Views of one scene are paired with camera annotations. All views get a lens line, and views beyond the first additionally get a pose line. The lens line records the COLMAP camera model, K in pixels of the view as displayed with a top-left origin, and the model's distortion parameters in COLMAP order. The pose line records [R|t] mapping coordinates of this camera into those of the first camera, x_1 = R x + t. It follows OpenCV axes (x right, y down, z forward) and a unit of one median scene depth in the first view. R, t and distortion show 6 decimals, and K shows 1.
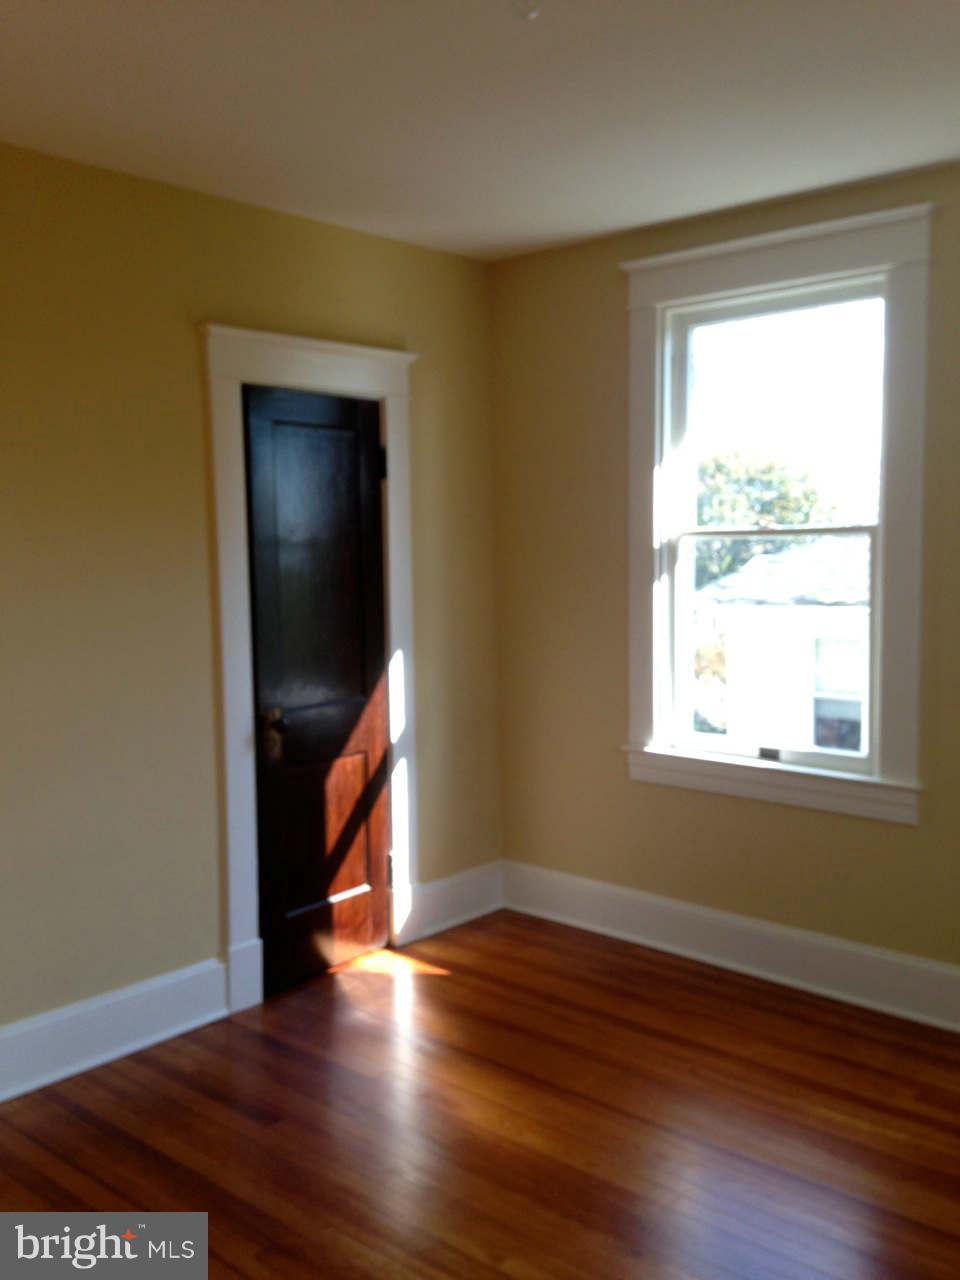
lens RADIAL K [[1163.4, 0, 480.0], [0, 1163.4, 640.0], [0, 0, 1]] dist [0.161234, -0.223029]
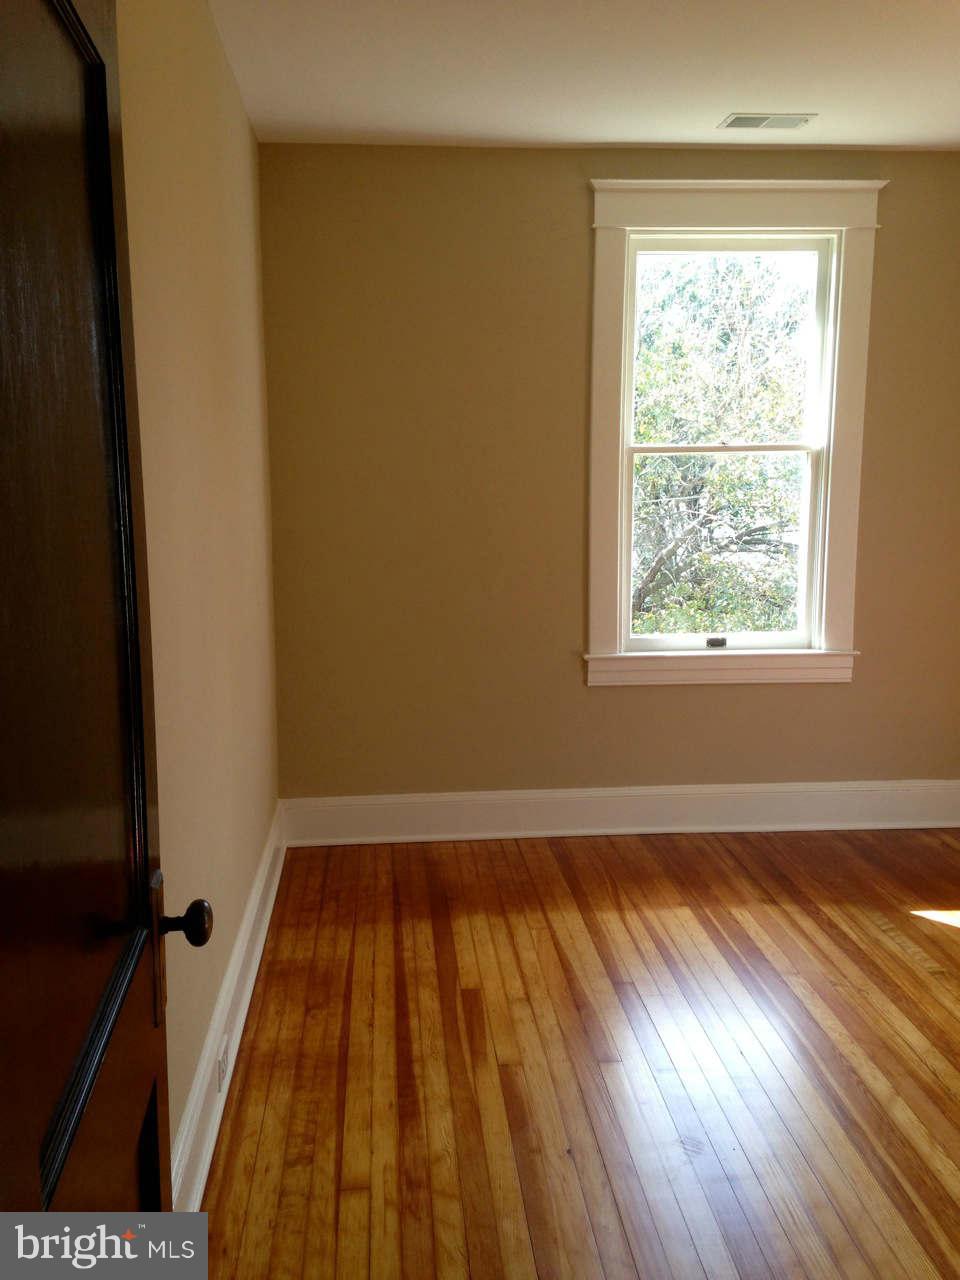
lens RADIAL K [[1163.4, 0, 480.0], [0, 1163.4, 640.0], [0, 0, 1]] dist [0.161234, -0.223029]
pose [[0.689770, -0.088689, 0.718576, -0.723856], [0.058175, 0.996049, 0.067093, 0.003210], [-0.721688, -0.004475, 0.692204, 0.368087]]
